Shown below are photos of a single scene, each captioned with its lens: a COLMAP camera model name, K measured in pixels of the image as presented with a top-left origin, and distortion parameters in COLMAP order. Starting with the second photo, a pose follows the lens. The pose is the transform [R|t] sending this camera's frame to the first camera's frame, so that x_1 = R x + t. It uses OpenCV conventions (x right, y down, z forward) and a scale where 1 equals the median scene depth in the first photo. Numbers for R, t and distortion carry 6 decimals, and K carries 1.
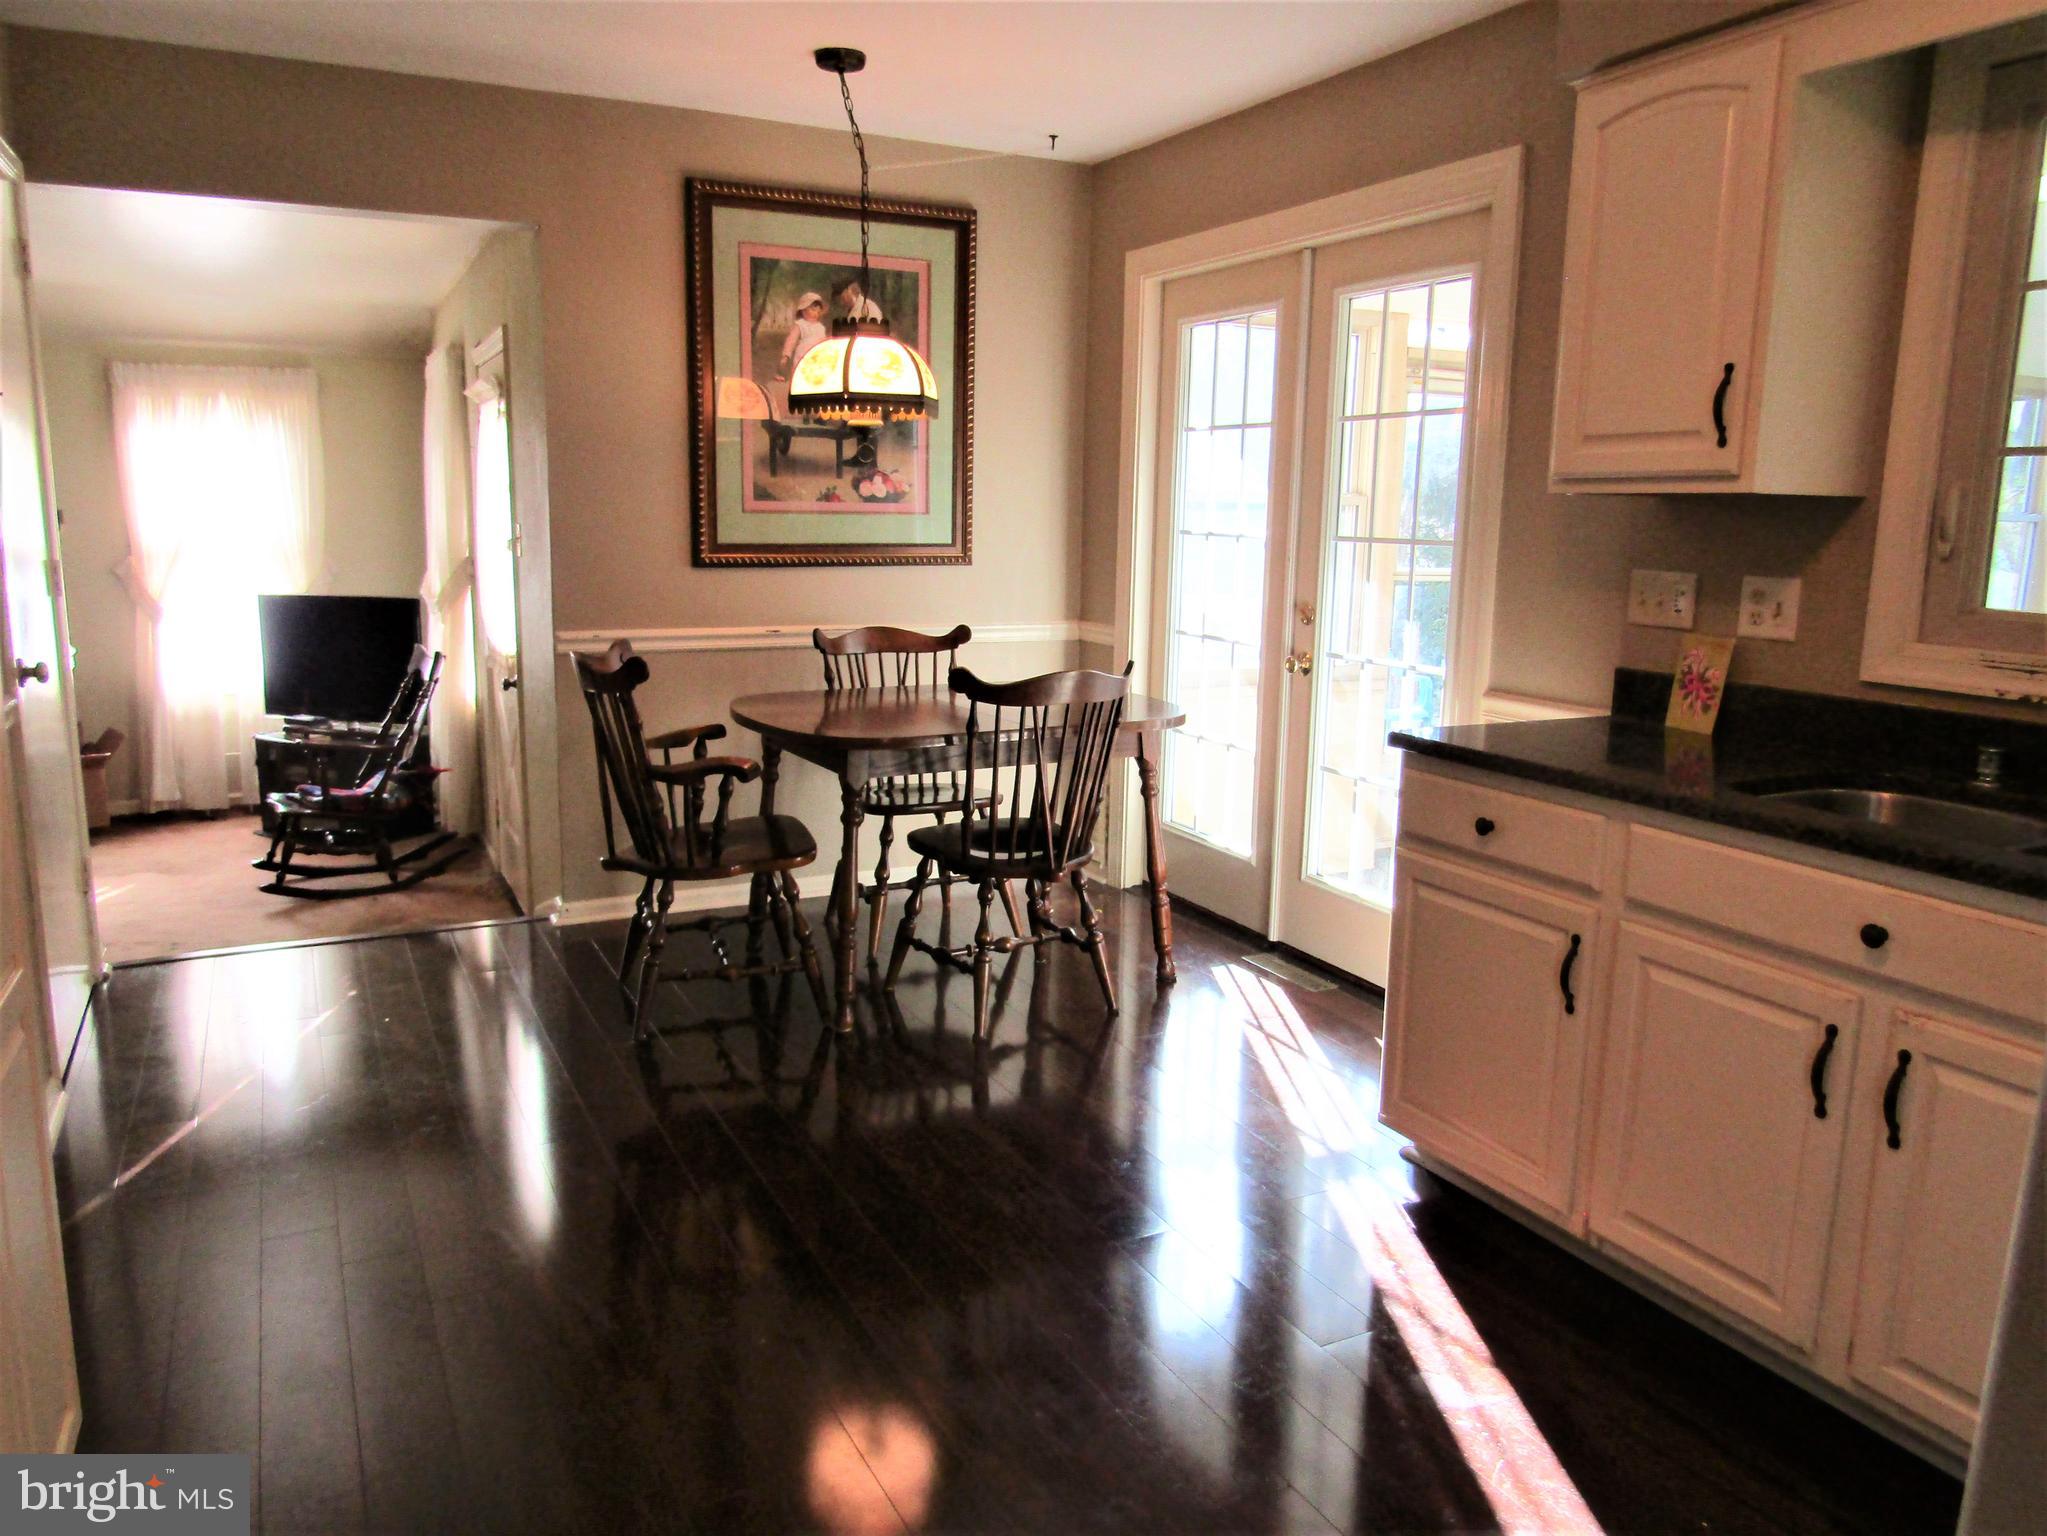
lens RADIAL K [[1446.4, 0, 1023.5], [0, 1446.4, 768.0], [0, 0, 1]] dist [-0.014312, 0.003300]
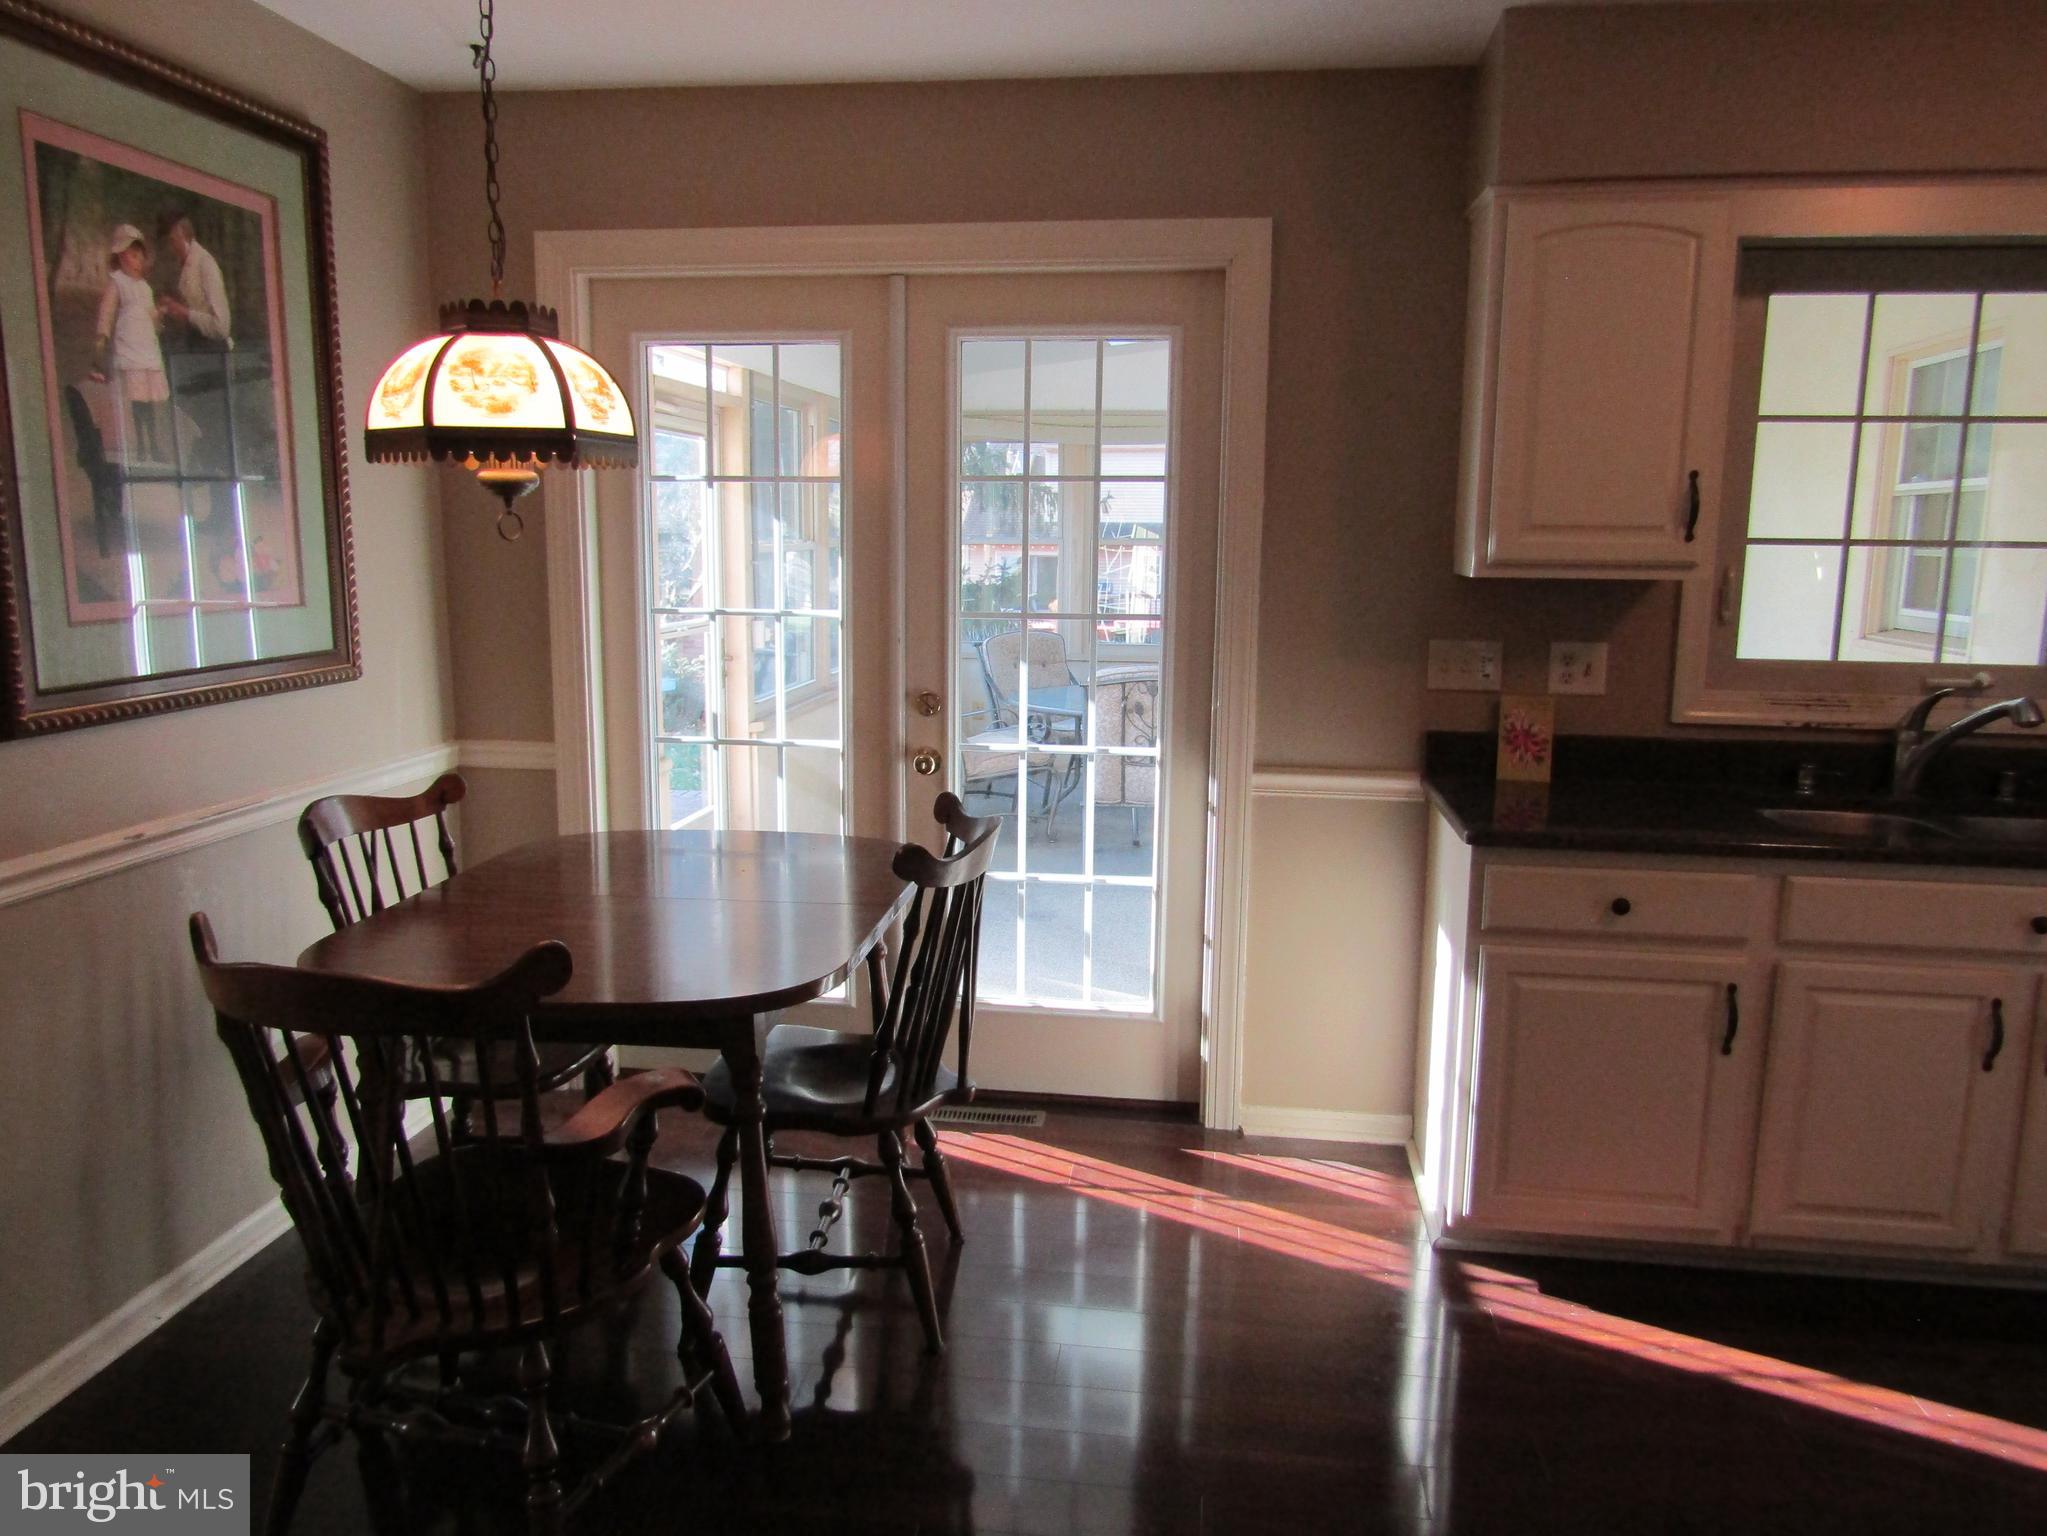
lens RADIAL K [[1446.4, 0, 1023.5], [0, 1446.4, 768.0], [0, 0, 1]] dist [-0.014312, 0.003300]
pose [[0.571756, -0.148335, 0.806902, -0.566919], [0.148585, 0.985977, 0.075971, -0.151562], [-0.806857, 0.076457, 0.585779, 0.550520]]
